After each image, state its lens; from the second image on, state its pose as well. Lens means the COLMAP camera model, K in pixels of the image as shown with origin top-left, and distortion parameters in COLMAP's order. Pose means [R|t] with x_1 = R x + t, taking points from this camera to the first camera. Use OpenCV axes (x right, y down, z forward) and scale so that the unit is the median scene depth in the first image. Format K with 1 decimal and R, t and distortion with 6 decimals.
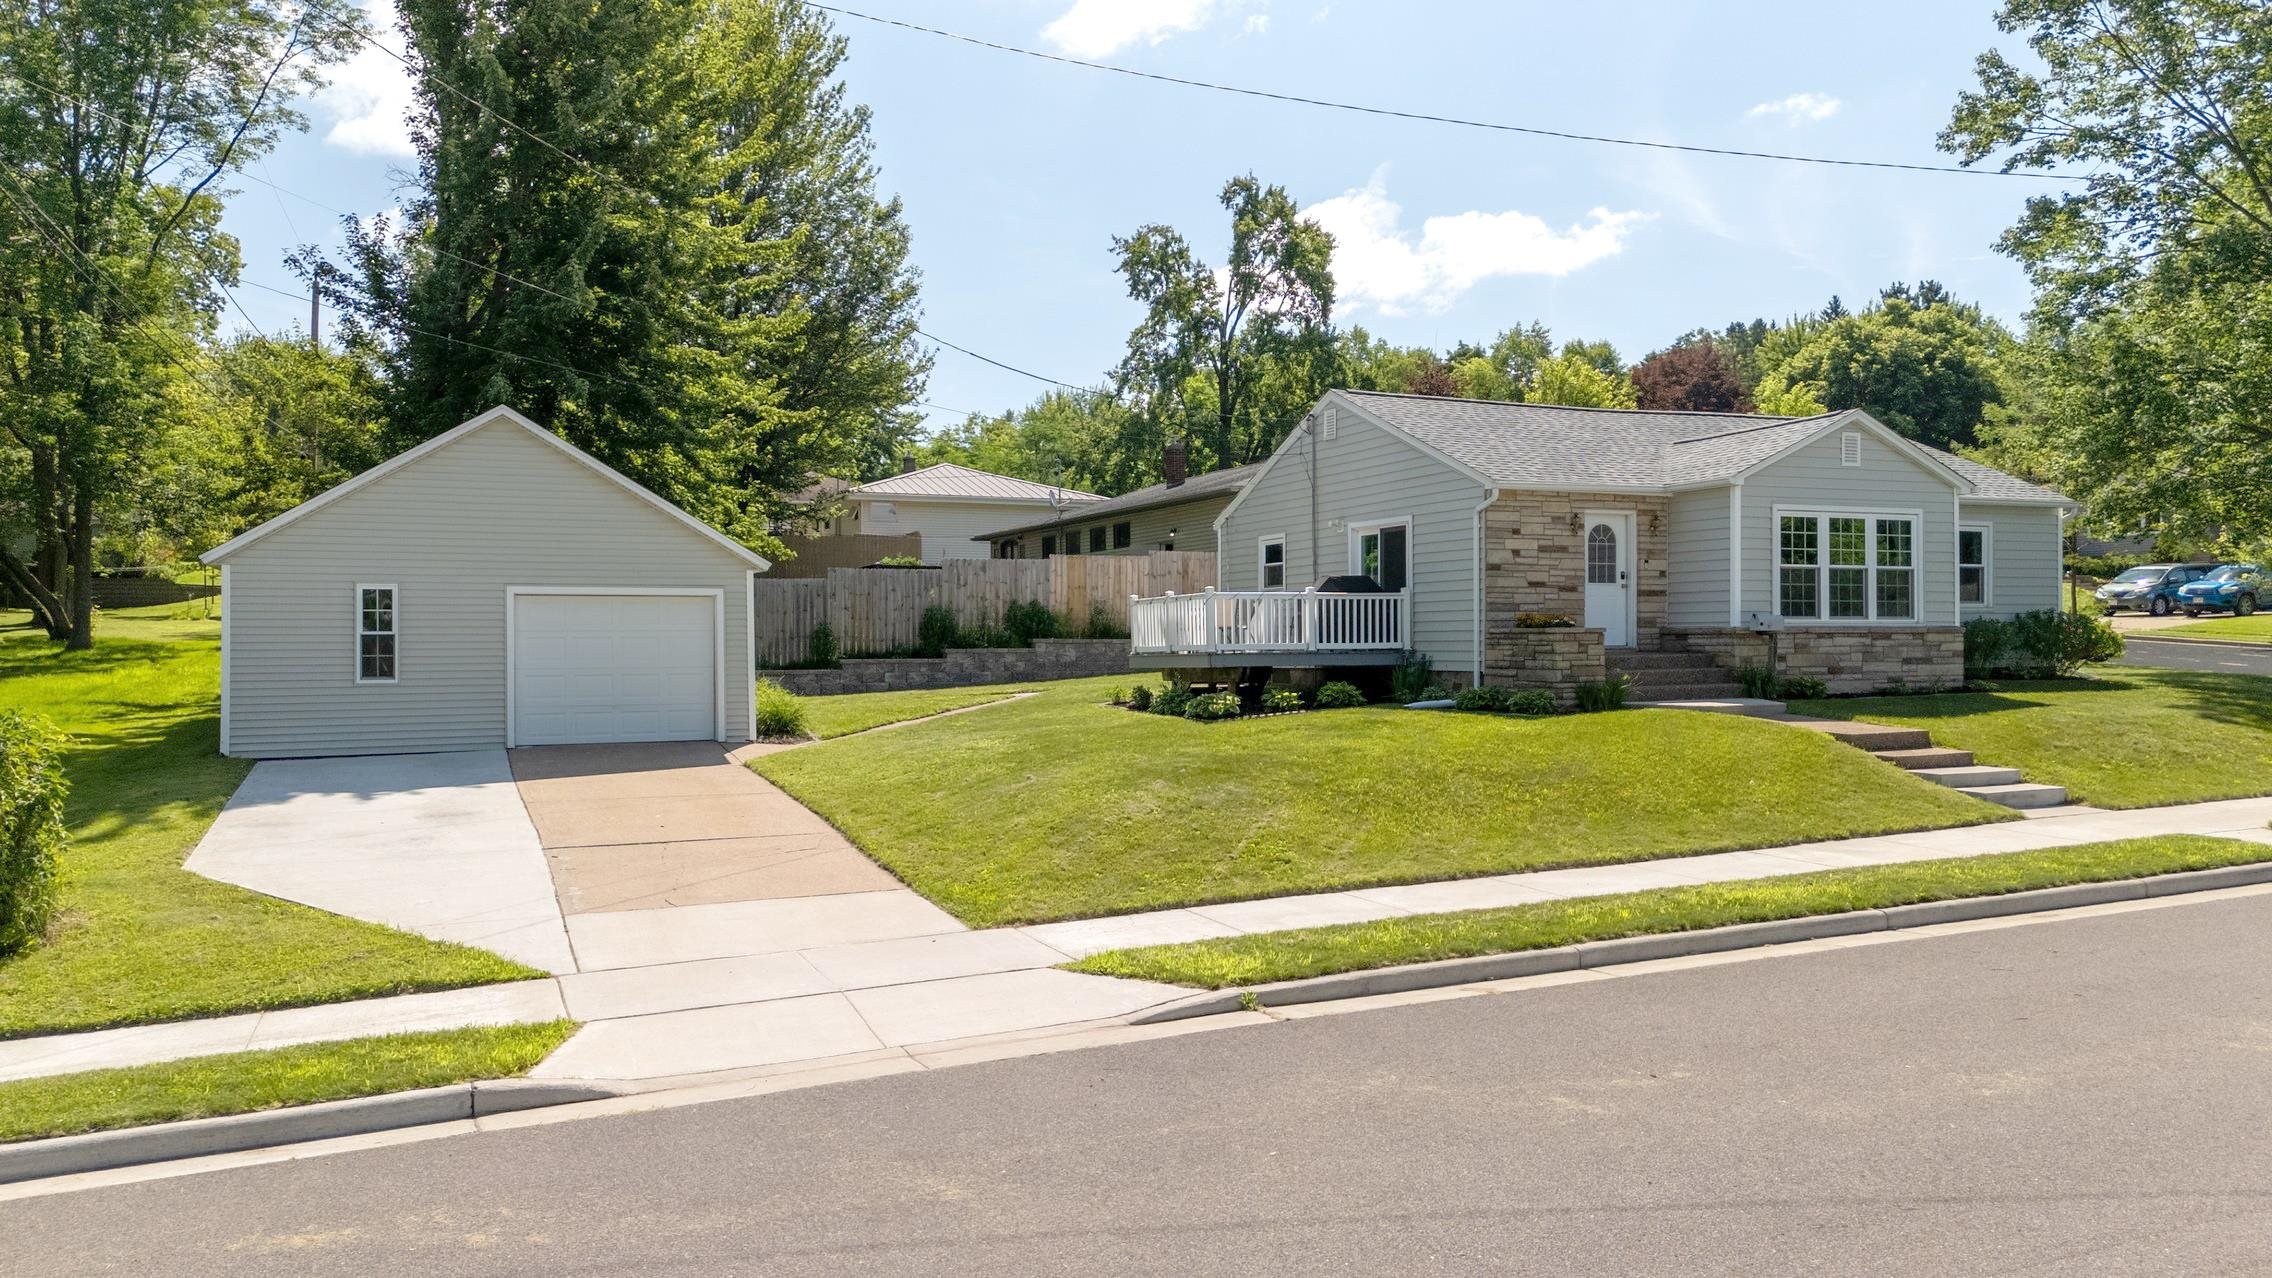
lens RADIAL K [[1668.5, 0, 1128.0], [0, 1668.5, 647.8], [0, 0, 1]] dist [0.115851, -0.127308]
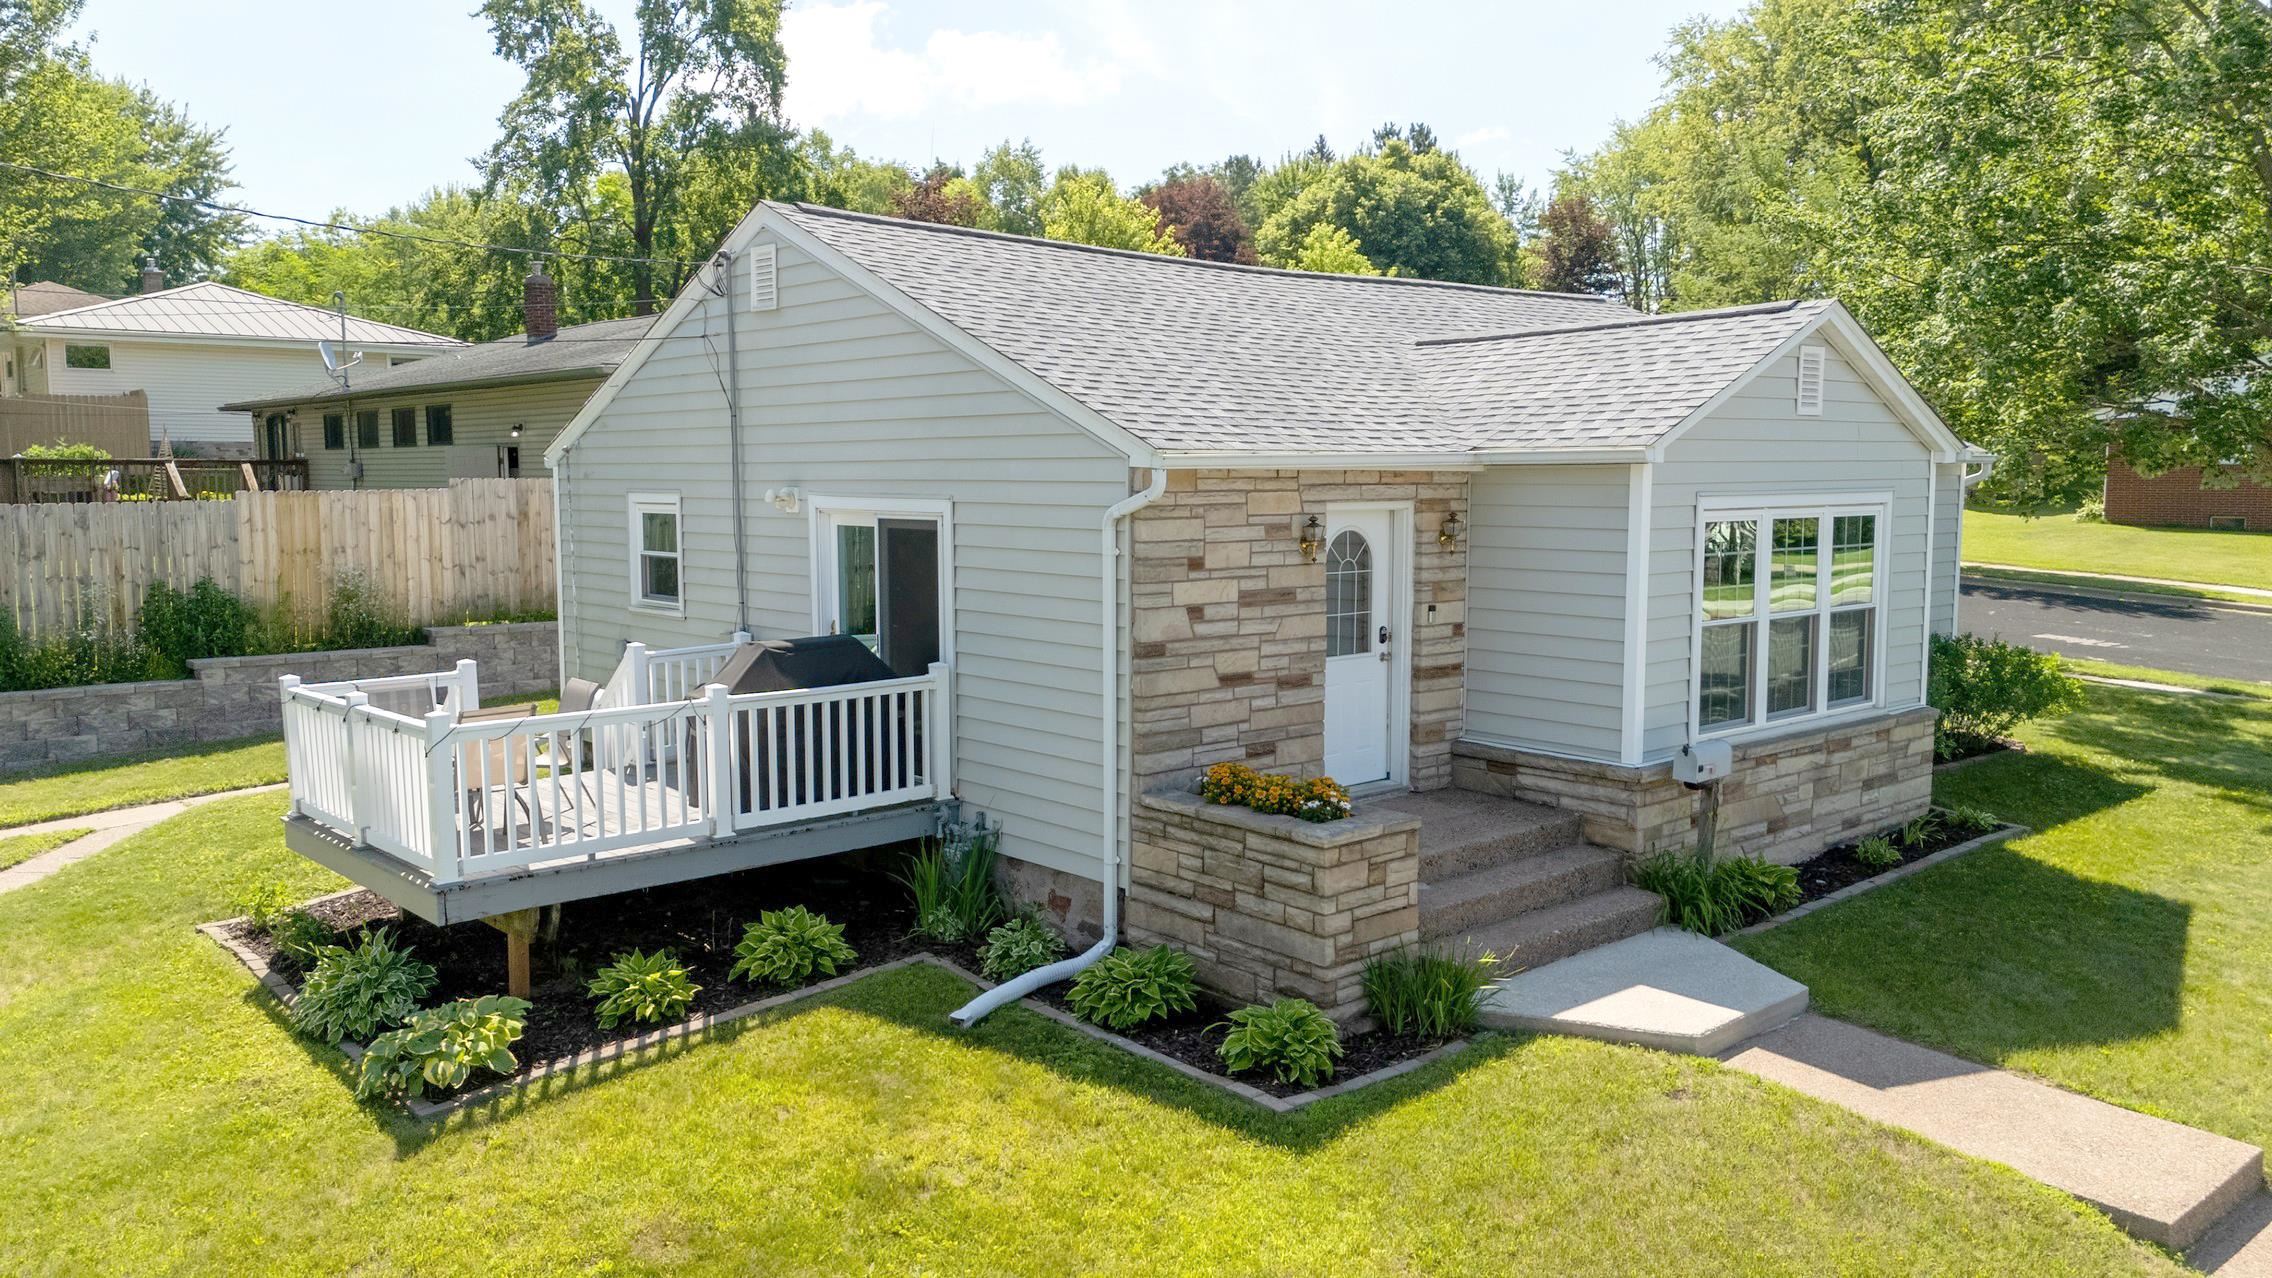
lens RADIAL K [[1668.5, 0, 1128.0], [0, 1668.5, 647.8], [0, 0, 1]] dist [0.115851, -0.127308]
pose [[0.951858, -0.030907, 0.304976, 0.056486], [-0.000274, 0.994818, 0.101672, -0.062750], [-0.306538, -0.096861, 0.946917, 0.408117]]
